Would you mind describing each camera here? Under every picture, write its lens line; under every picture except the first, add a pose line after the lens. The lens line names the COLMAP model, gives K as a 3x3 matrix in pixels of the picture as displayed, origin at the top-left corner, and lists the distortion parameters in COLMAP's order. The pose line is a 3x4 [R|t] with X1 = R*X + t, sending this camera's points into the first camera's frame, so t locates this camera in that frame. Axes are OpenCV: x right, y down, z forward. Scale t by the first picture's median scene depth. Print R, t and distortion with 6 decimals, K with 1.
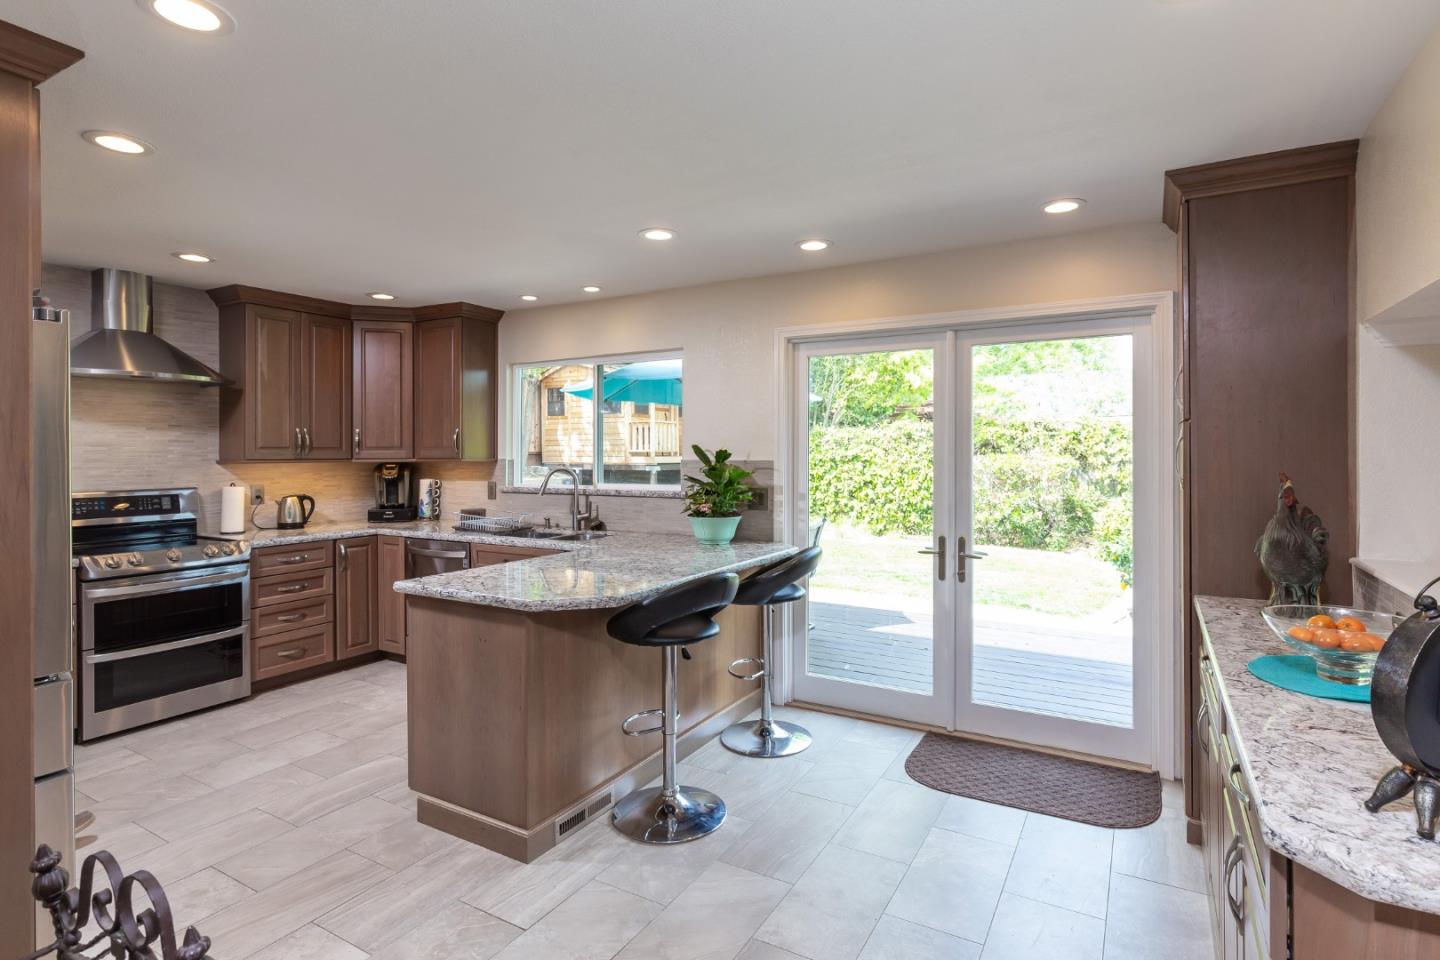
lens RADIAL K [[727.0, 0, 725.6], [0, 727.0, 449.4], [0, 0, 1]] dist [0.000229, -0.000208]
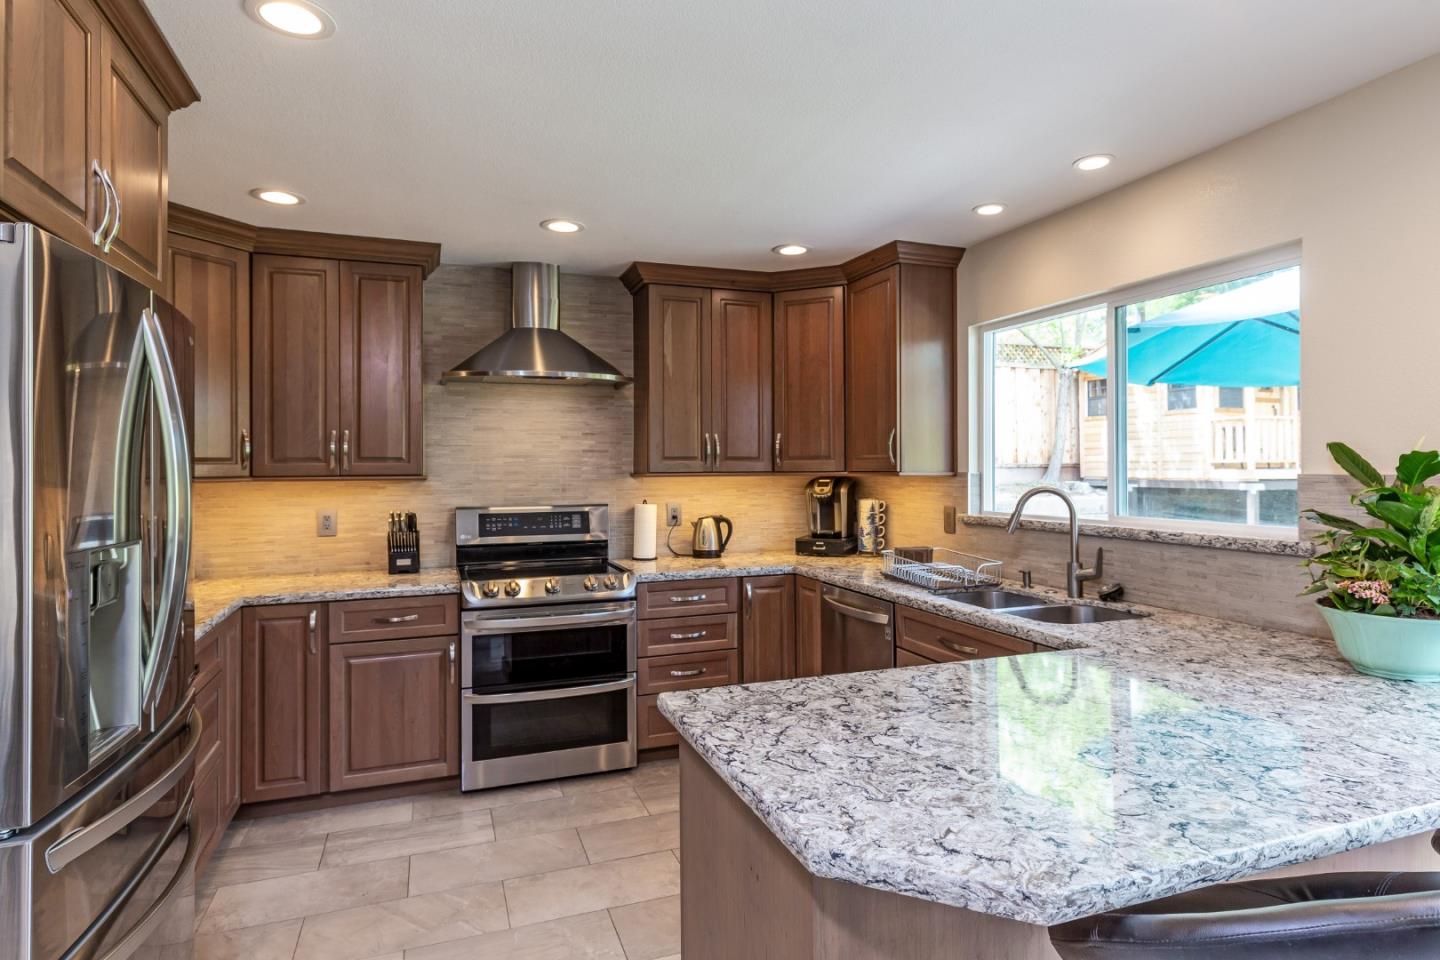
lens RADIAL K [[795.9, 0, 718.3], [0, 795.9, 458.7], [0, 0, 1]] dist [0.001924, -0.001072]
pose [[0.767836, -0.008675, -0.640588, -0.017681], [0.006211, 0.999962, -0.006097, 0.004309], [0.640617, 0.000703, 0.767861, 0.337802]]
